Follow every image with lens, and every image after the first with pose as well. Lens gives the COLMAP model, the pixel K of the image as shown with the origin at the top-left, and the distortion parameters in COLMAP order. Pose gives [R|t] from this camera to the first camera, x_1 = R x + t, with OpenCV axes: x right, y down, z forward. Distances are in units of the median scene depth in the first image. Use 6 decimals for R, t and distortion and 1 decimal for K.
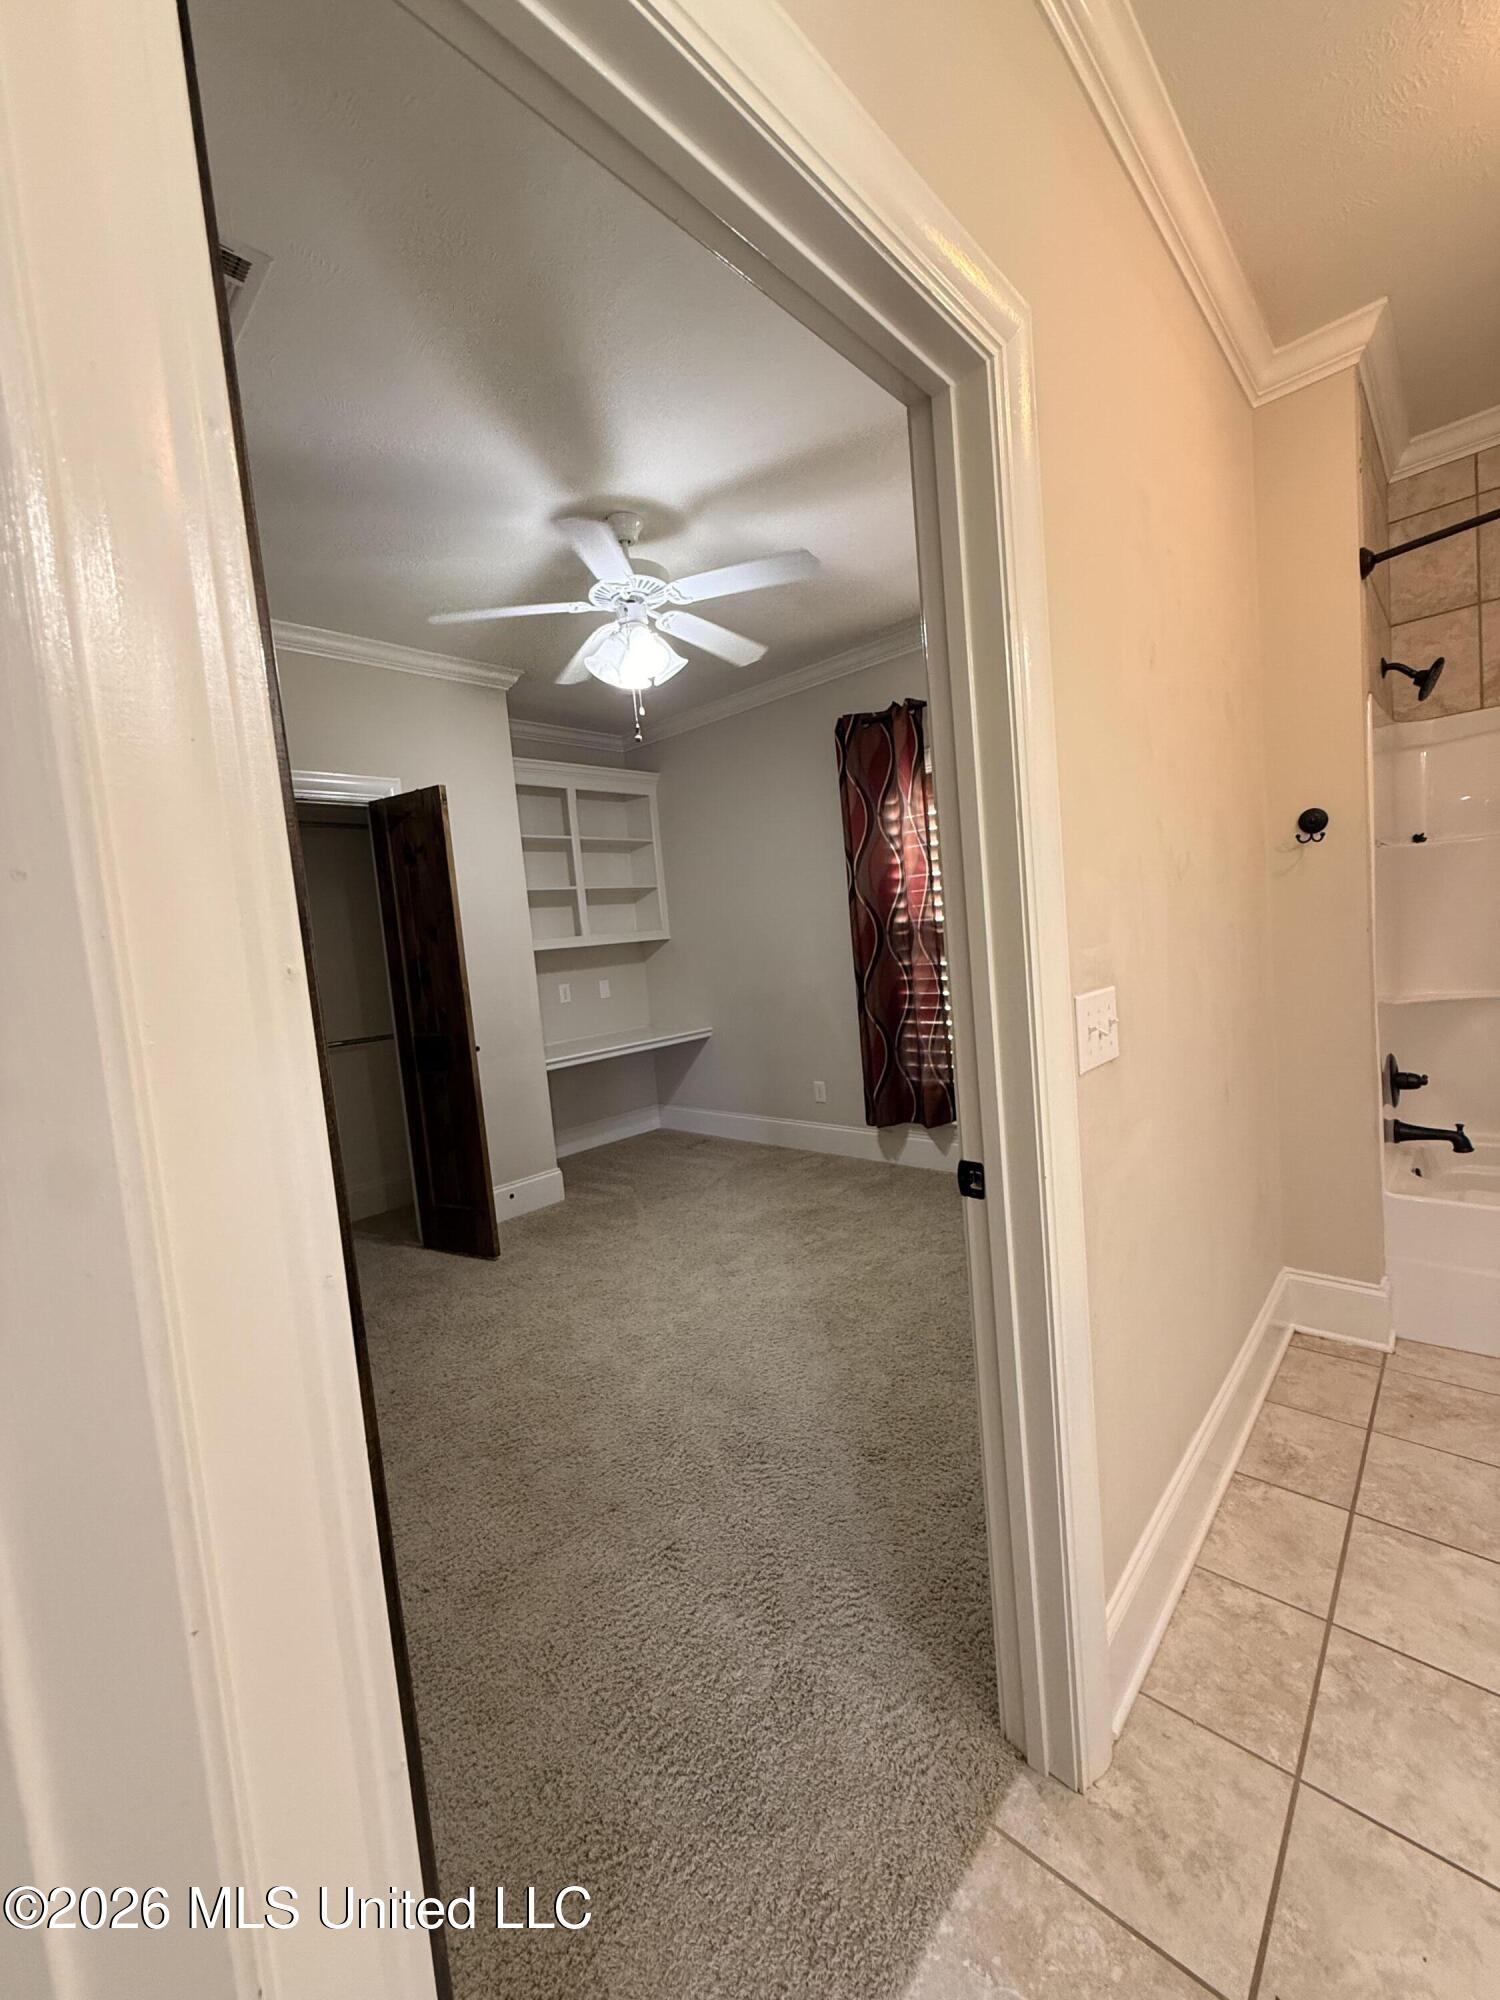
lens RADIAL K [[797.8, 0, 749.2], [0, 797.8, 1002.3], [0, 0, 1]] dist [-0.000710, -0.000032]
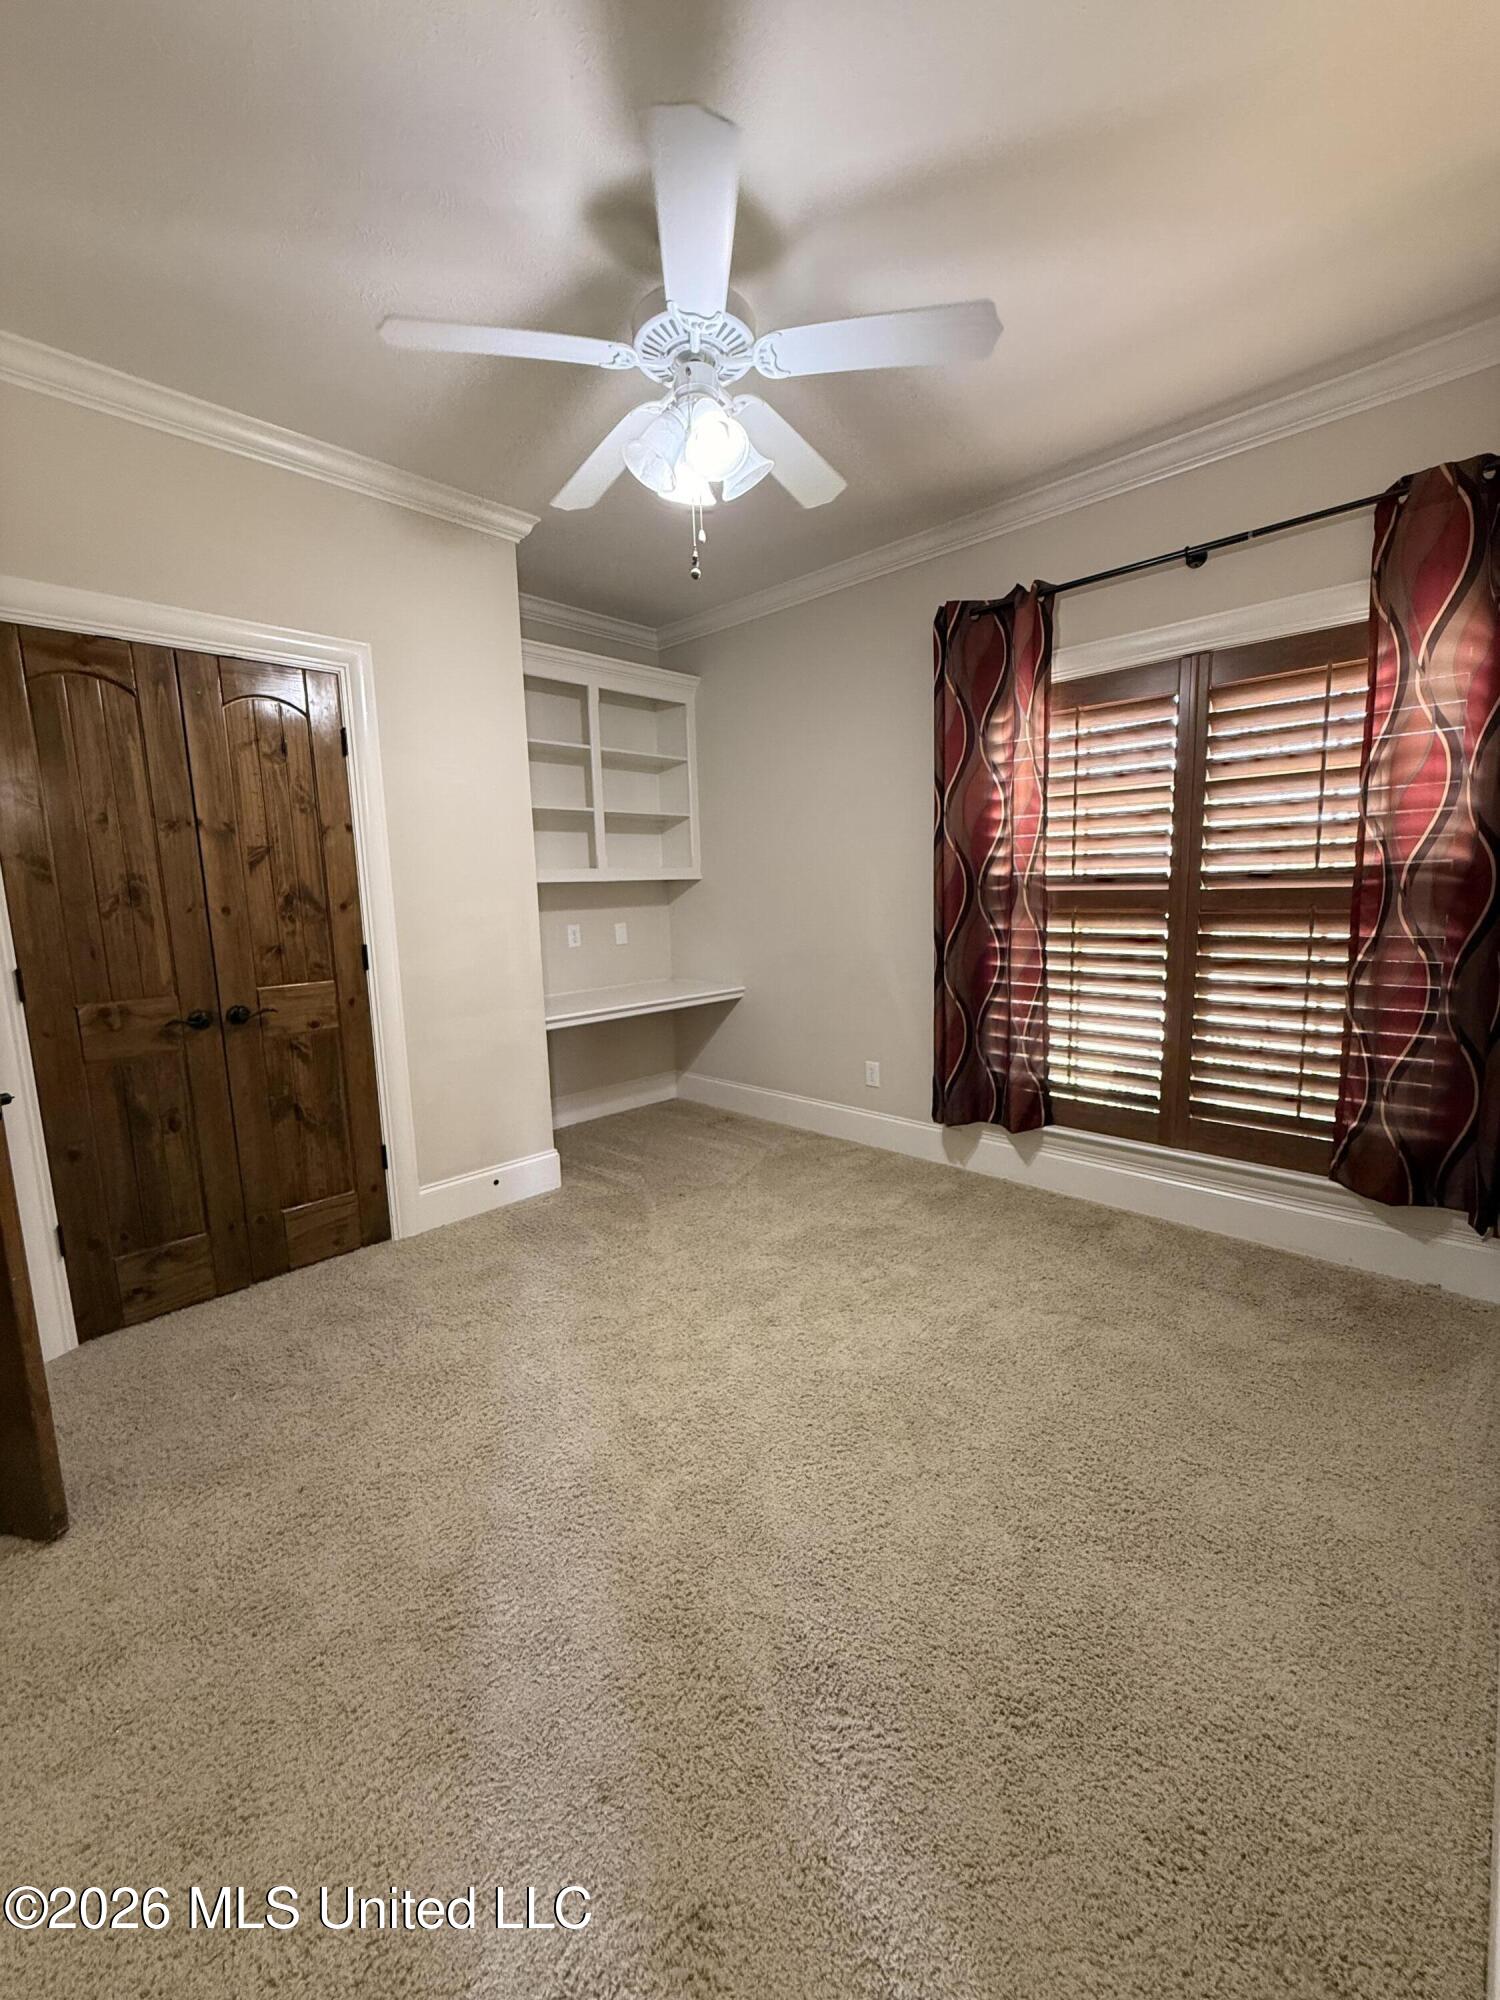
lens RADIAL K [[797.8, 0, 751.4], [0, 797.8, 997.0], [0, 0, 1]] dist [-0.000710, -0.000032]
pose [[0.998057, 0.061818, -0.007844, -0.042052], [-0.061247, 0.996363, 0.059233, -0.010951], [0.011477, -0.058638, 0.998213, 0.198959]]
